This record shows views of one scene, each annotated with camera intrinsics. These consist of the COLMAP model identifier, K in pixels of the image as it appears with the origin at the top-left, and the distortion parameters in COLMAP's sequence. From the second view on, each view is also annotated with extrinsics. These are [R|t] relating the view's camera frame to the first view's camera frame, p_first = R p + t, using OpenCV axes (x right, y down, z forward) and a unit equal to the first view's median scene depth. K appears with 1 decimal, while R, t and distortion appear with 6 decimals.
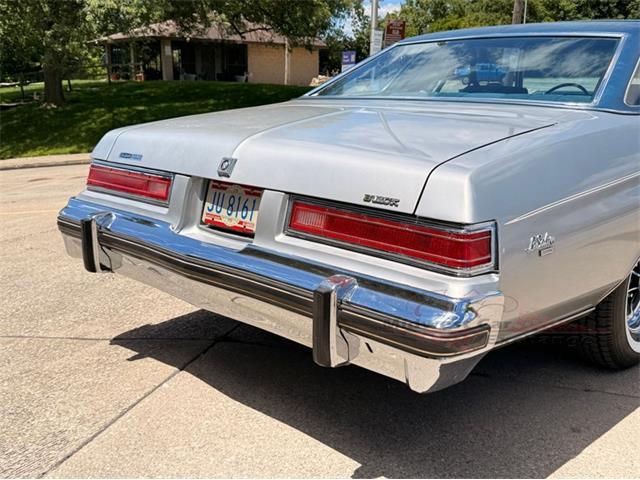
lens RADIAL K [[716.7, 0, 325.6], [0, 716.7, 233.5], [0, 0, 1]] dist [0.068571, 0.000000]
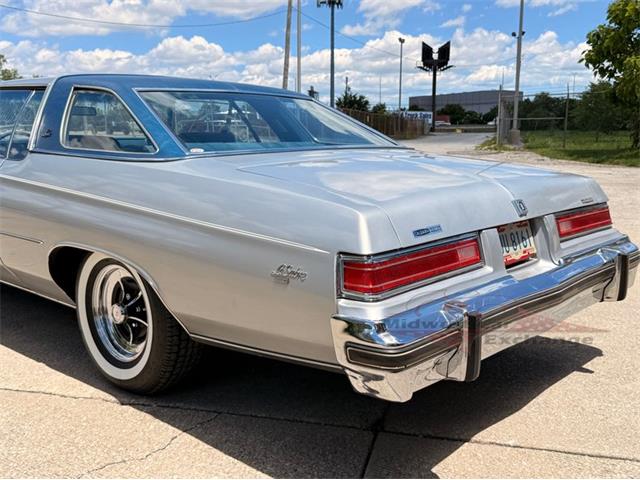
lens RADIAL K [[765.8, 0, 306.7], [0, 765.8, 222.2], [0, 0, 1]] dist [0.060921, 0.000000]
pose [[-0.077434, -0.130121, 0.988470, -1.161081], [0.224150, 0.963793, 0.144432, -0.282872], [-0.971473, 0.232750, -0.045463, 1.200694]]
